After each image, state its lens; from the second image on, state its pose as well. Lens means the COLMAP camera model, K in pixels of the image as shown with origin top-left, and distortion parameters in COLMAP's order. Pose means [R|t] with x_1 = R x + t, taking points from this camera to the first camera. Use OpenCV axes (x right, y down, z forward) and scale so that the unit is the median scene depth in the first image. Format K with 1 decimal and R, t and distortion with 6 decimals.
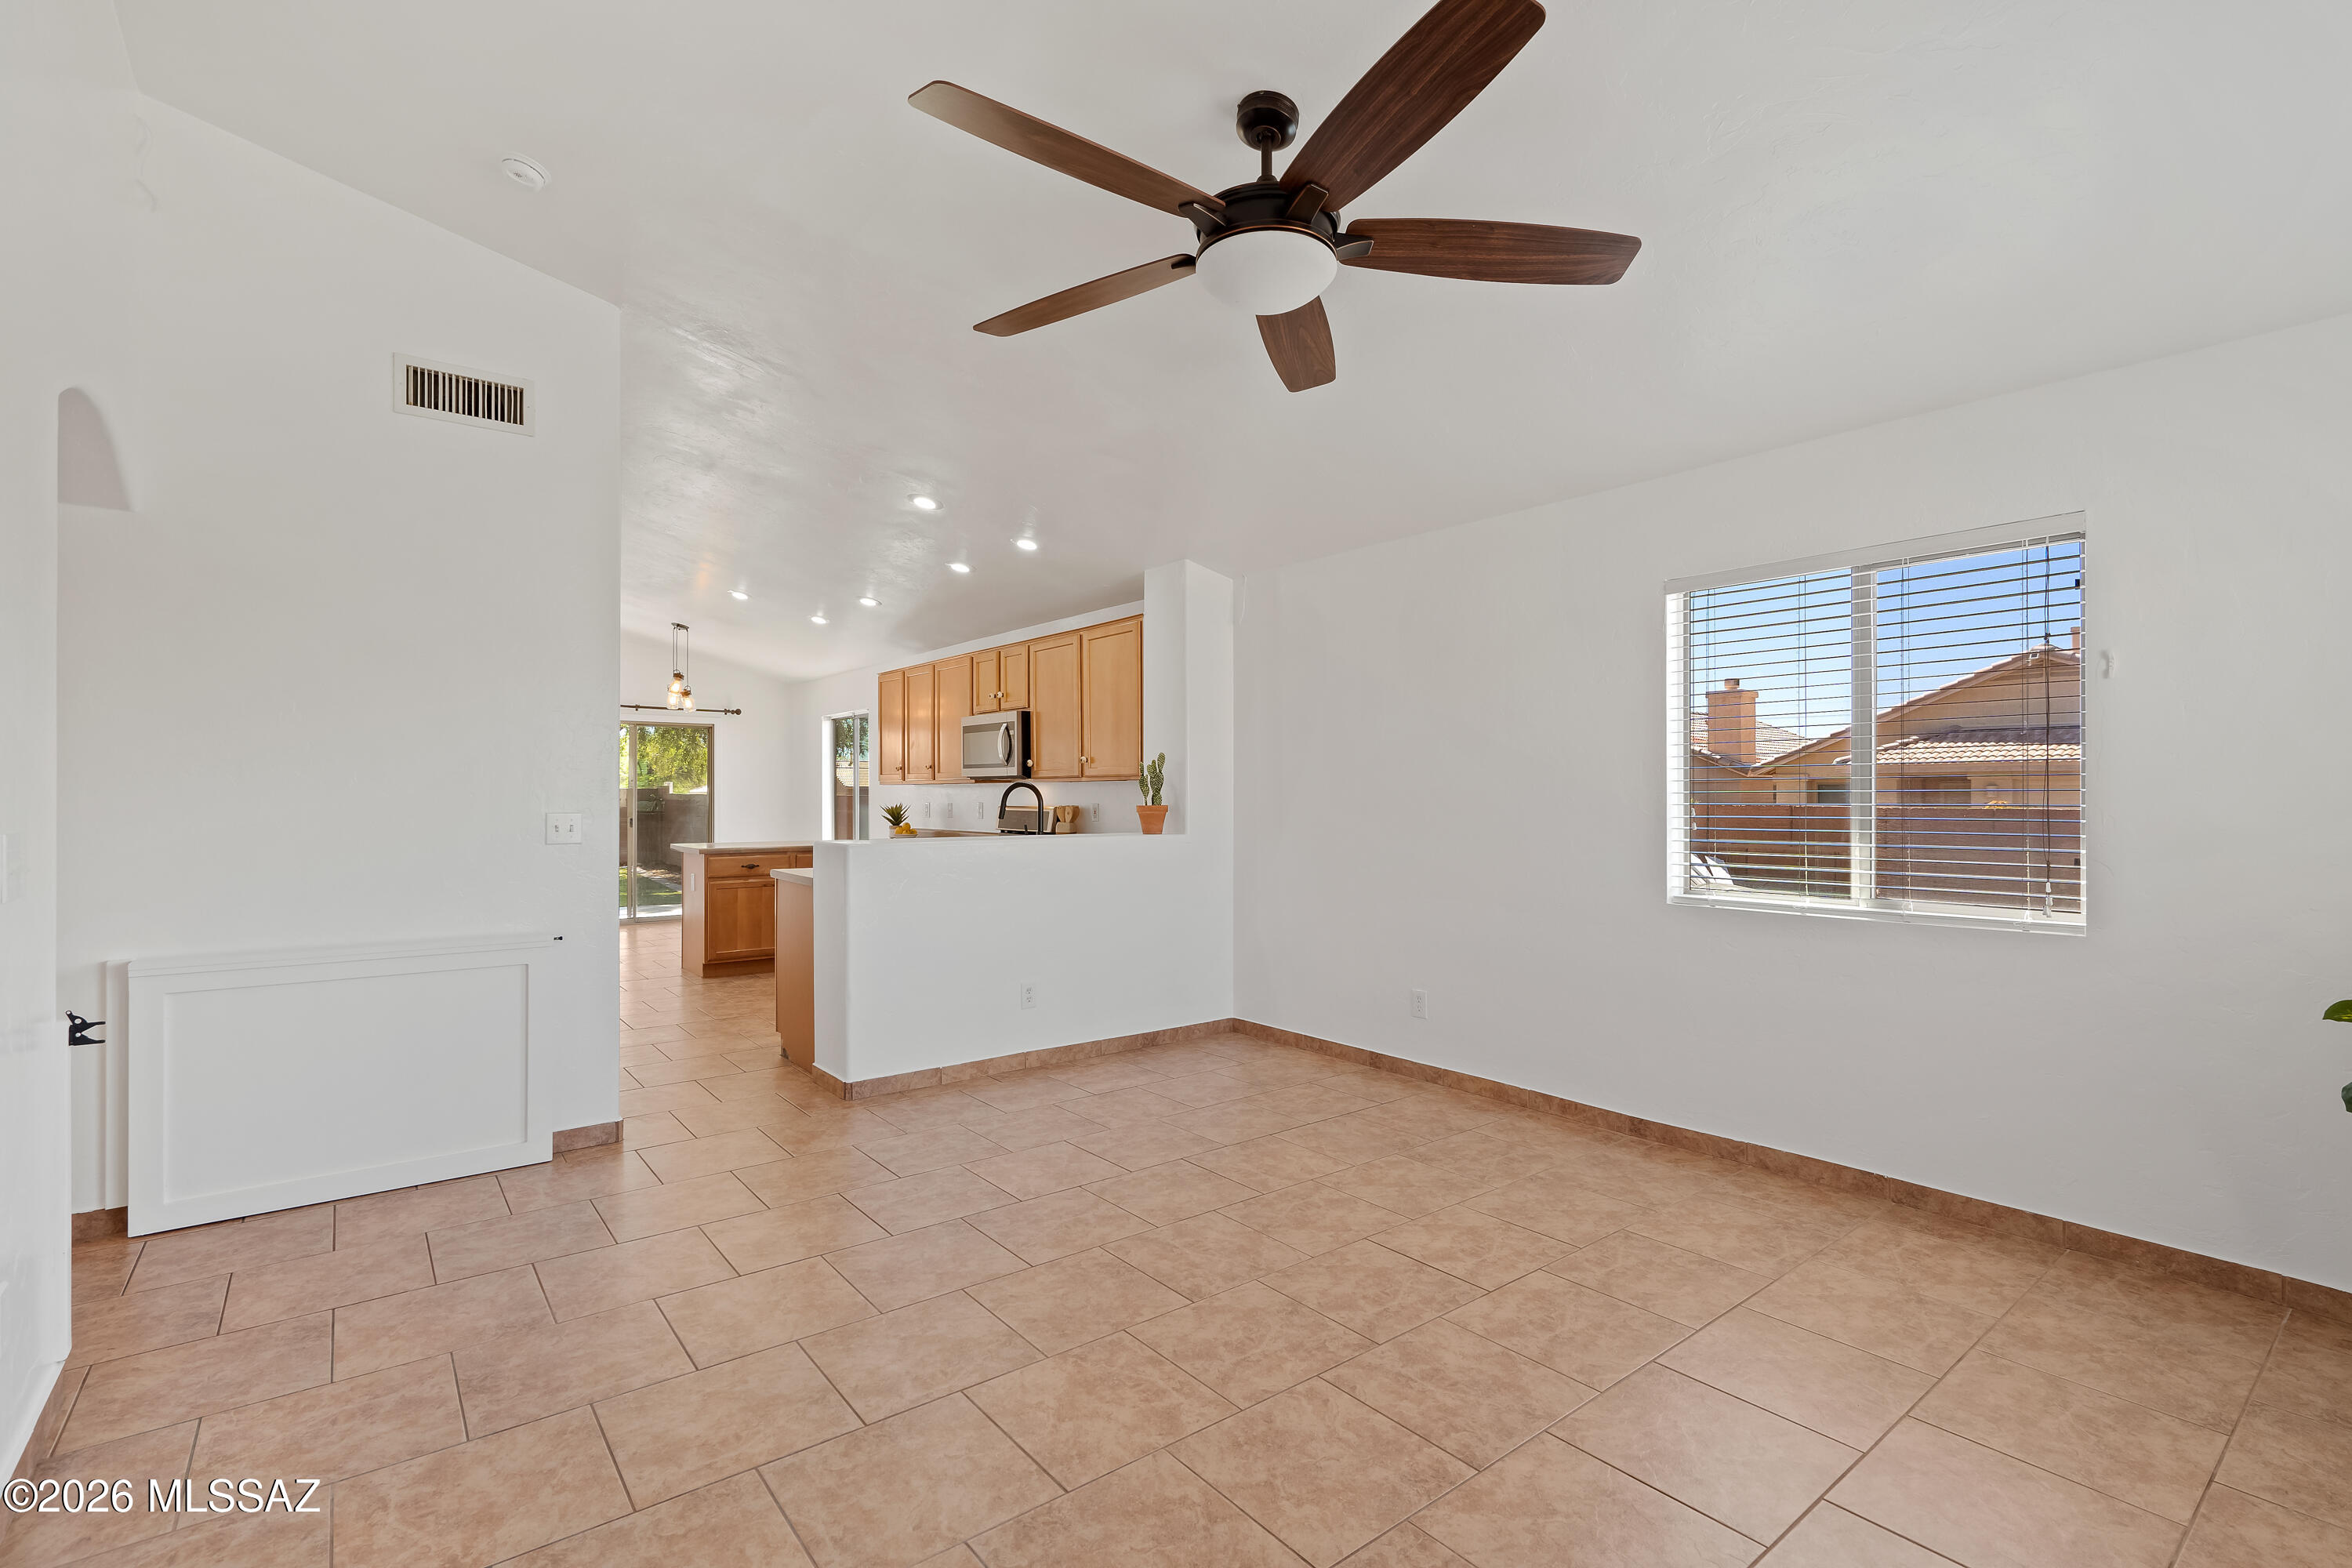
lens RADIAL K [[1072.7, 0, 1176.0], [0, 1072.7, 784.0], [0, 0, 1]] dist [-0.005185, 0.000006]
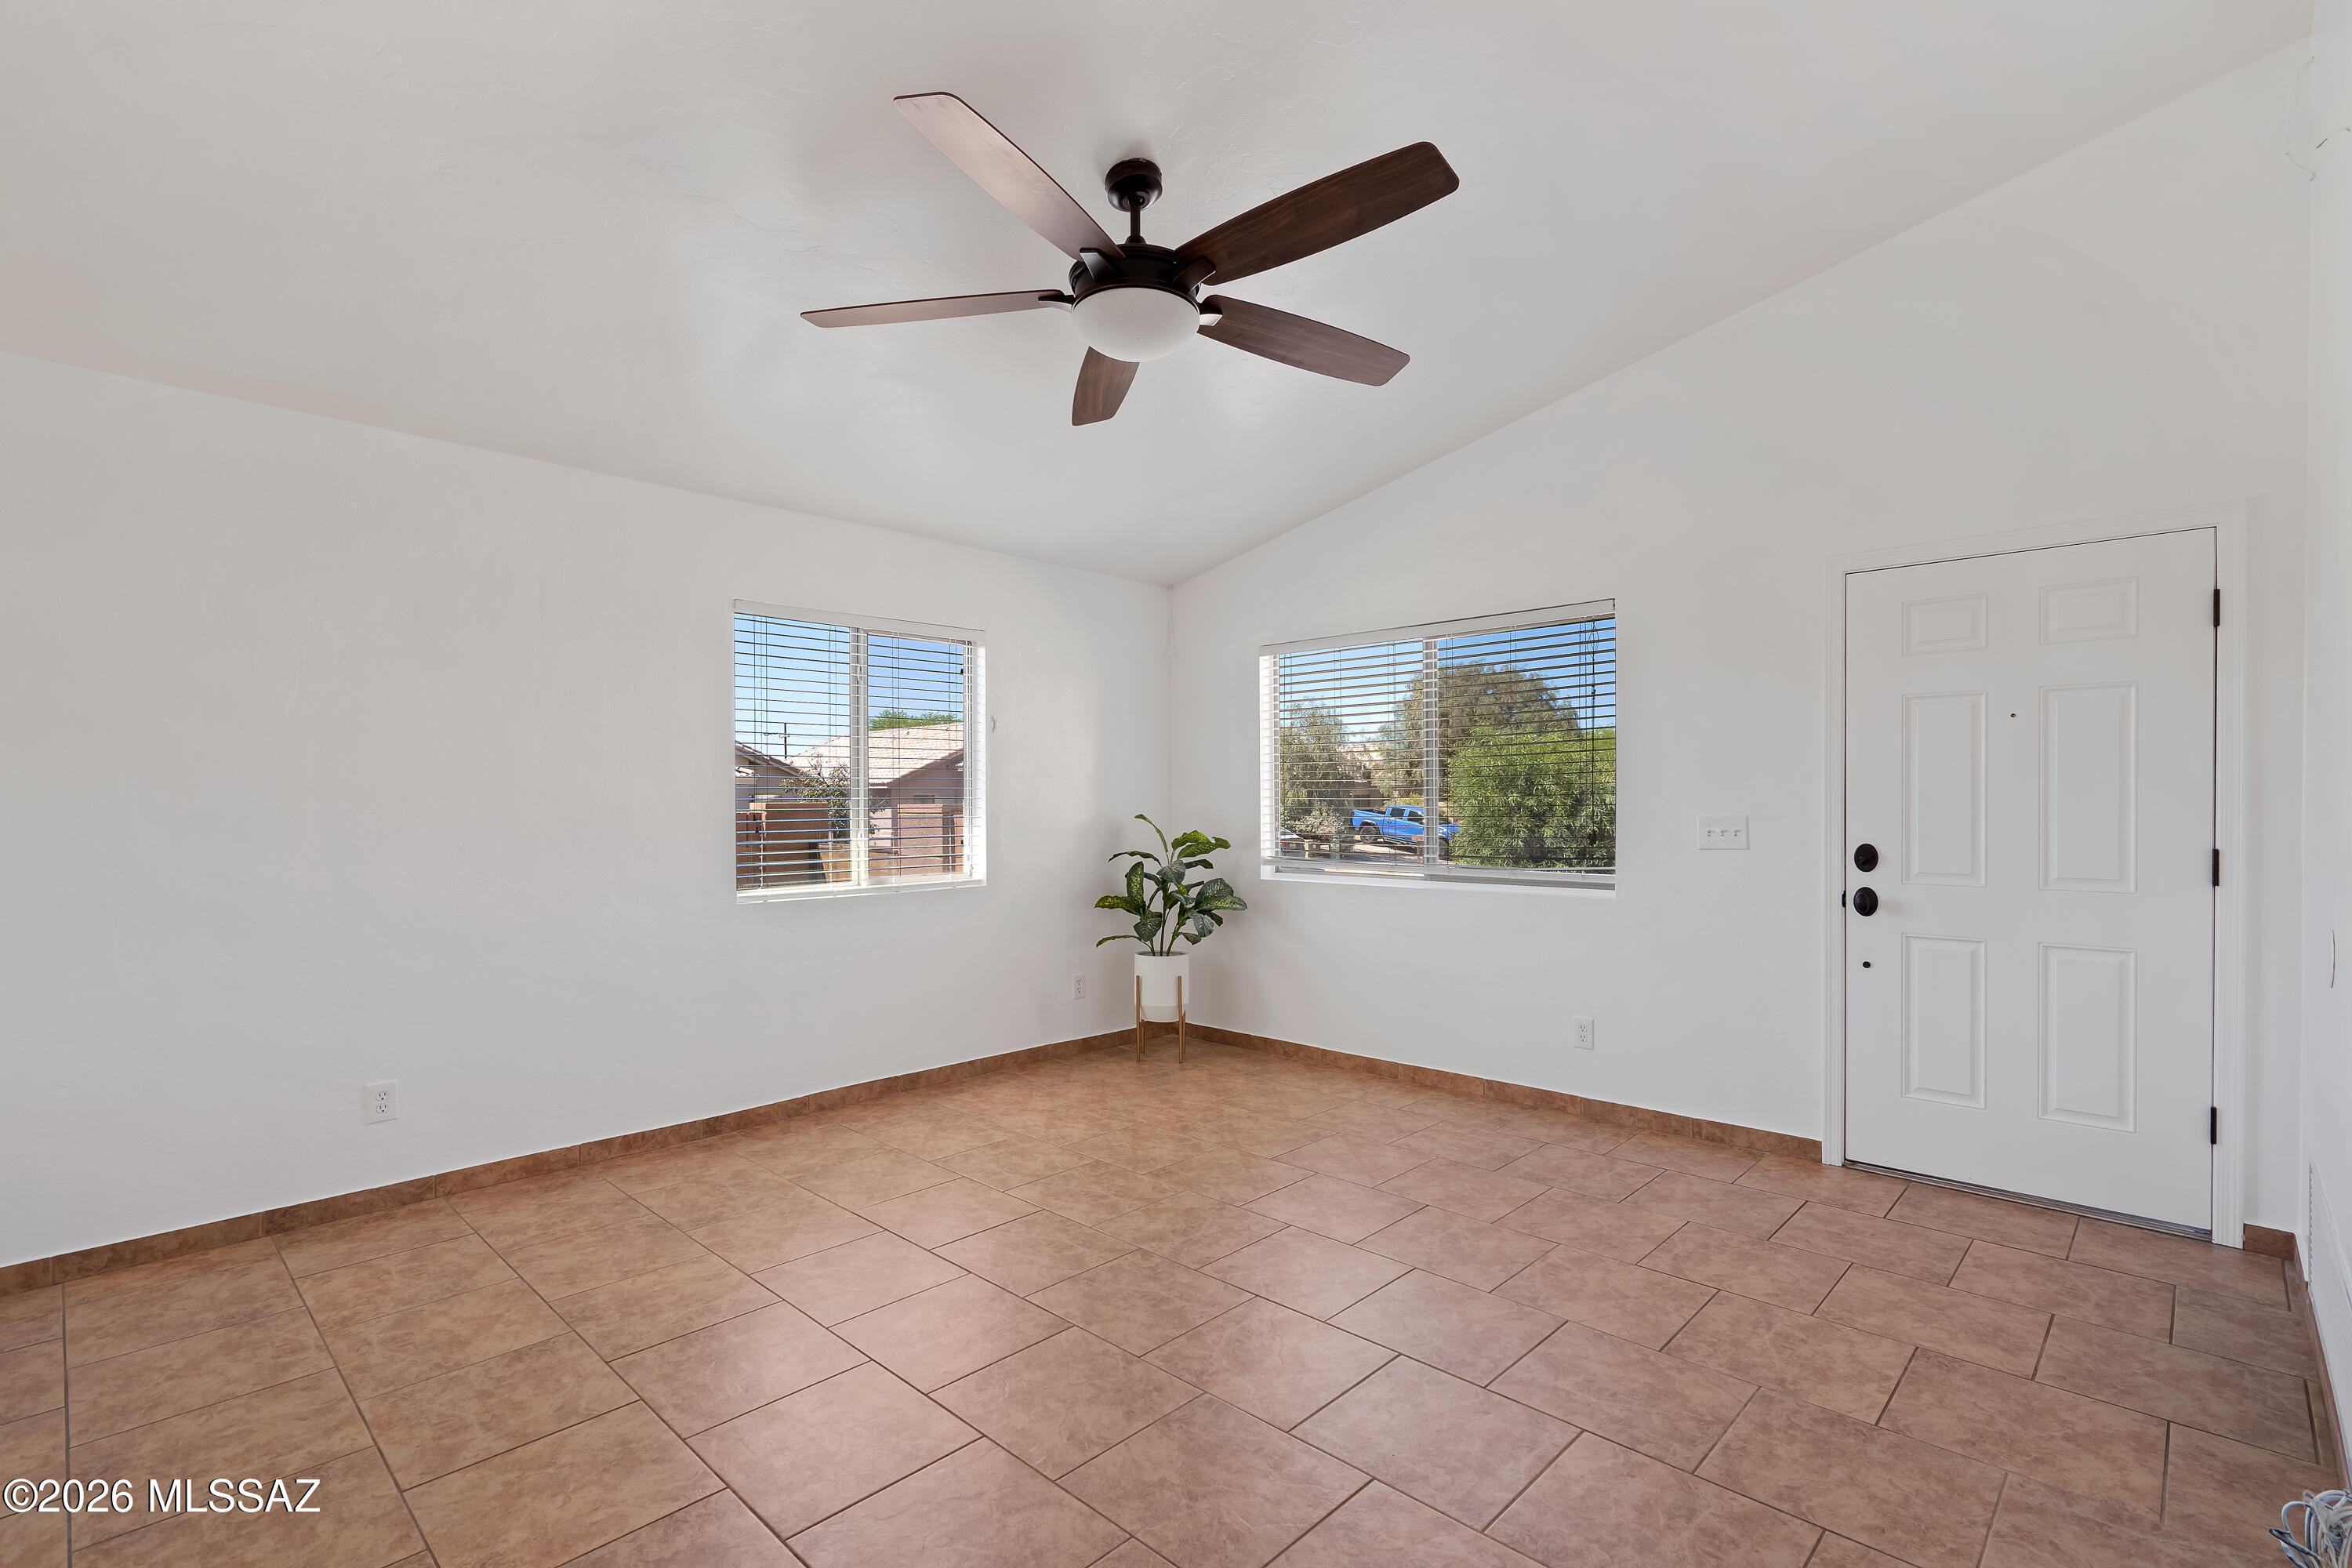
lens RADIAL K [[1093.5, 0, 1144.2], [0, 1093.5, 798.9], [0, 0, 1]] dist [-0.001116, 0.000254]
pose [[-0.124014, 0.000861, 0.992280, -0.634959], [-0.004475, 0.999989, -0.001427, 0.006536], [-0.992270, -0.004617, -0.124009, 0.695892]]
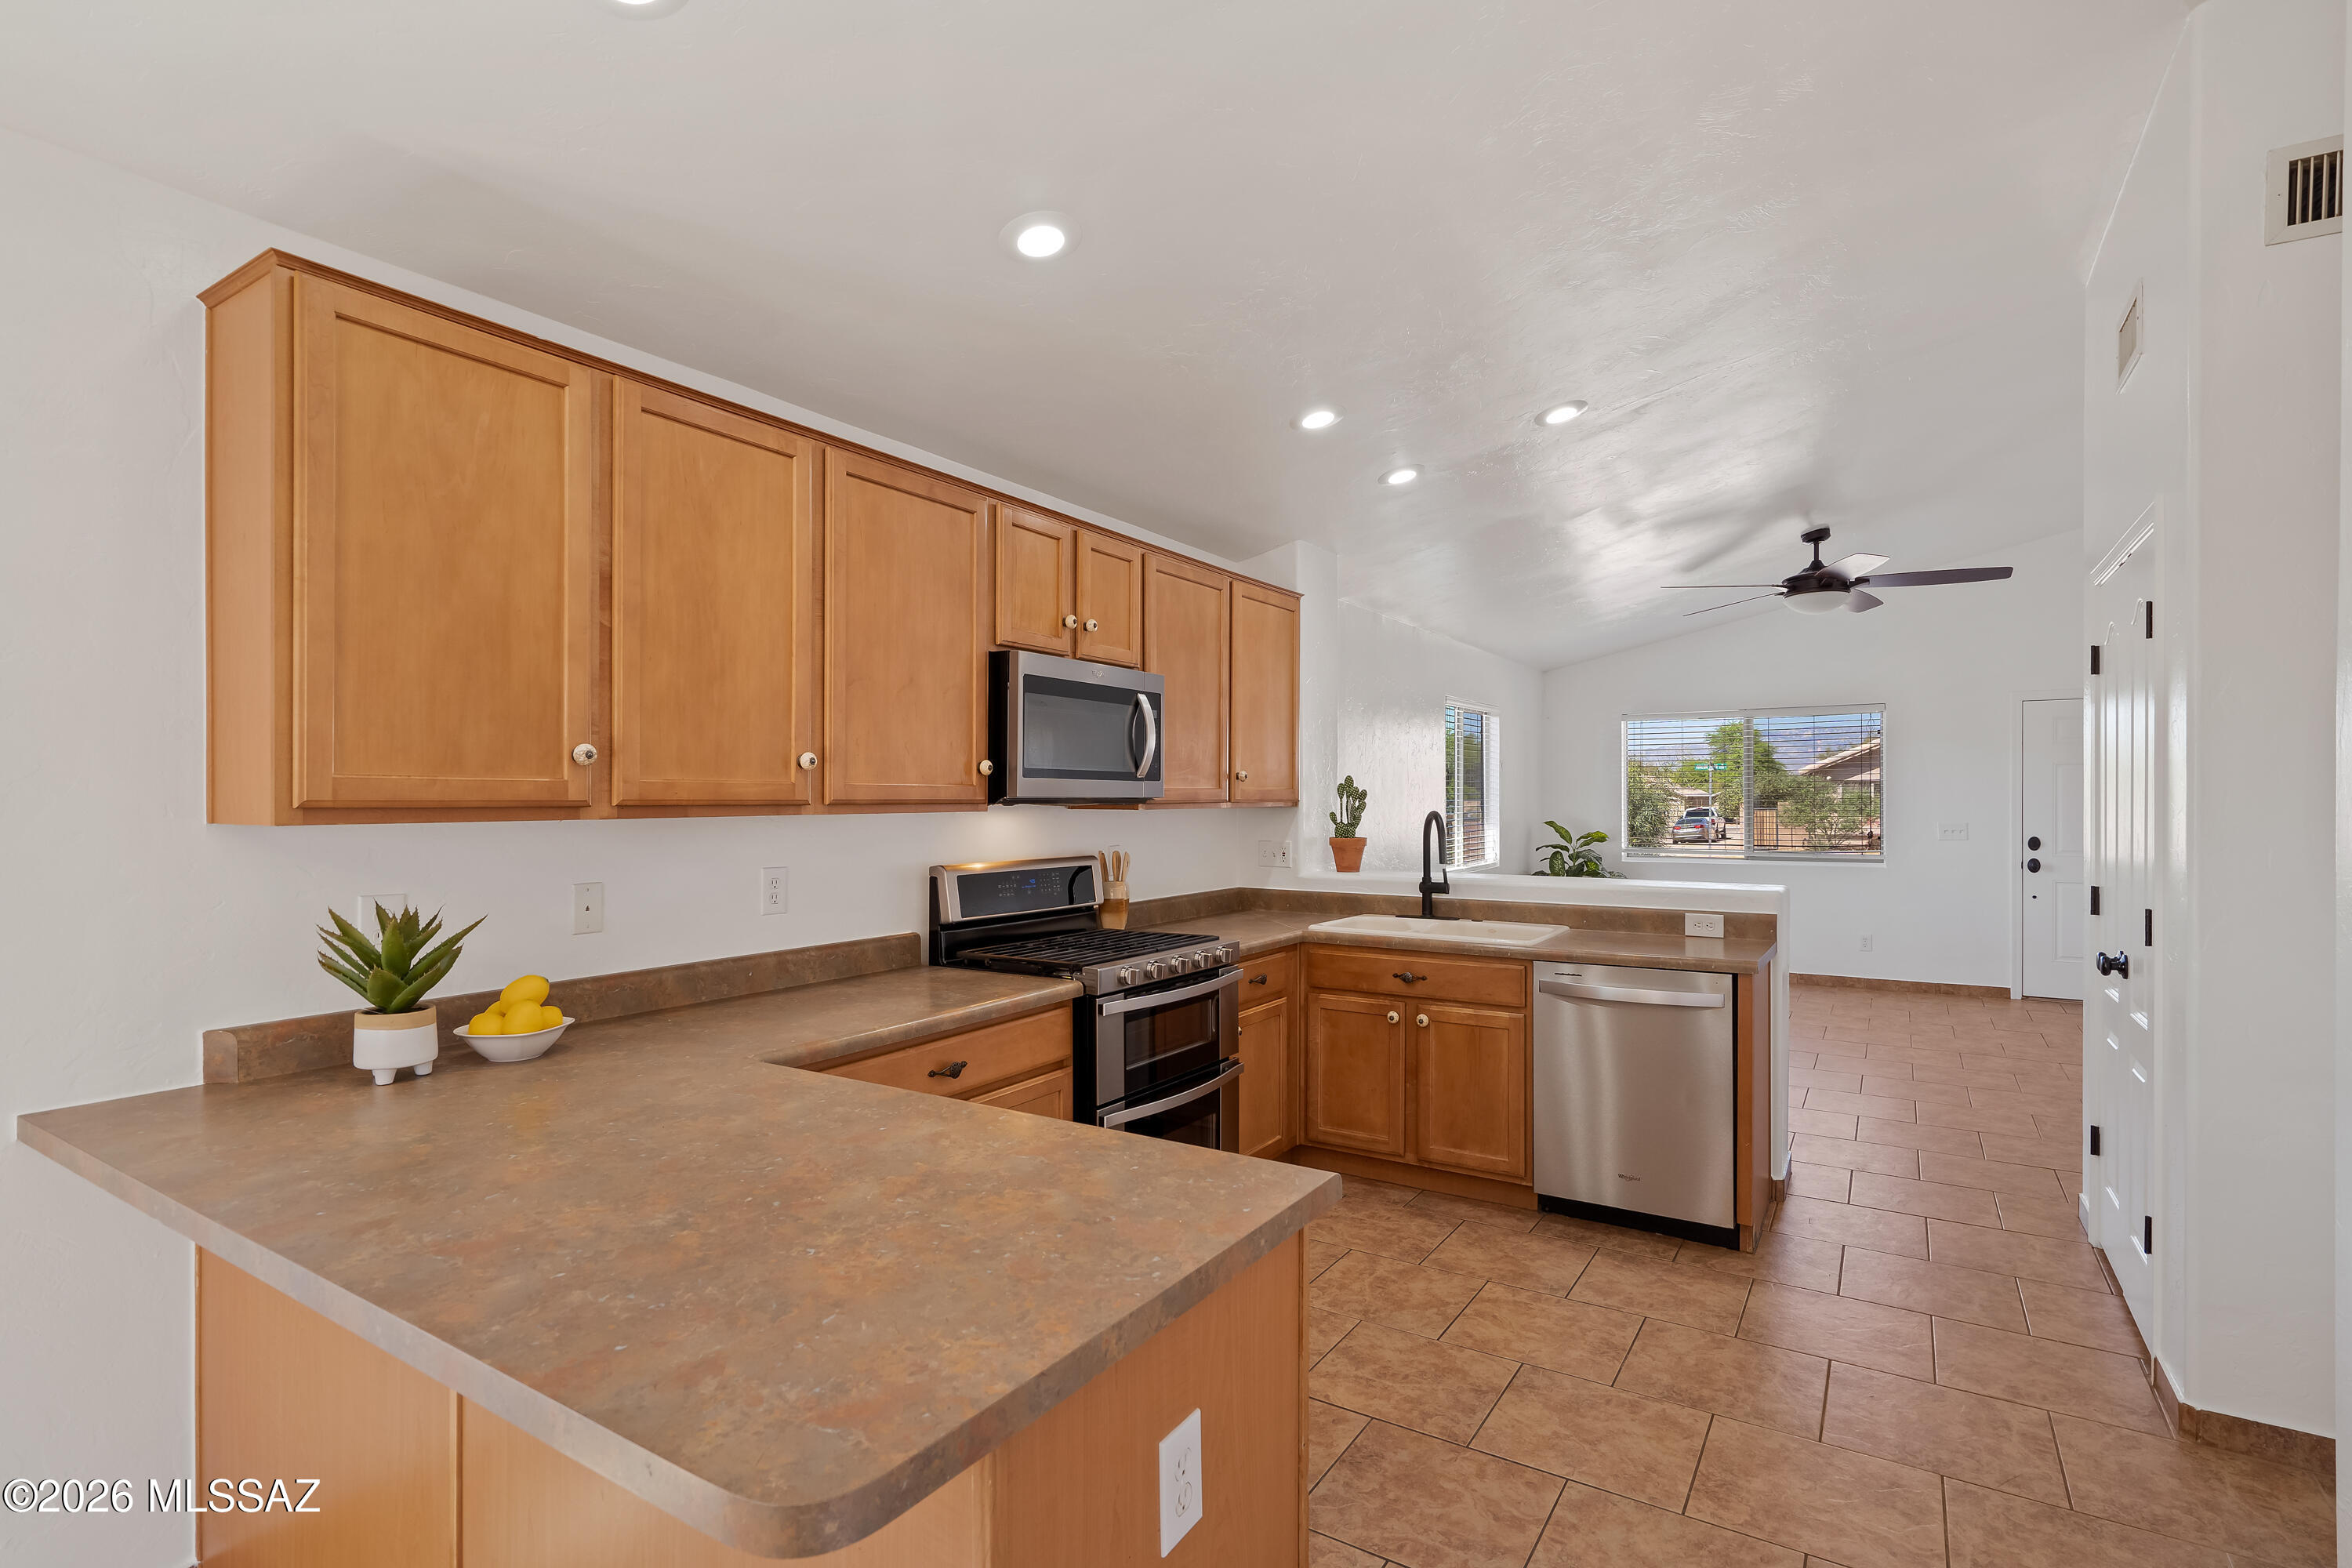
lens RADIAL K [[1130.9, 0, 1179.3], [0, 1130.9, 793.8], [0, 0, 1]] dist [0.010000, 0.000235]
pose [[-0.332498, 0.004498, 0.943093, -1.121251], [-0.006093, 0.999958, -0.006918, -0.009666], [-0.943084, -0.008047, -0.332457, 1.954316]]
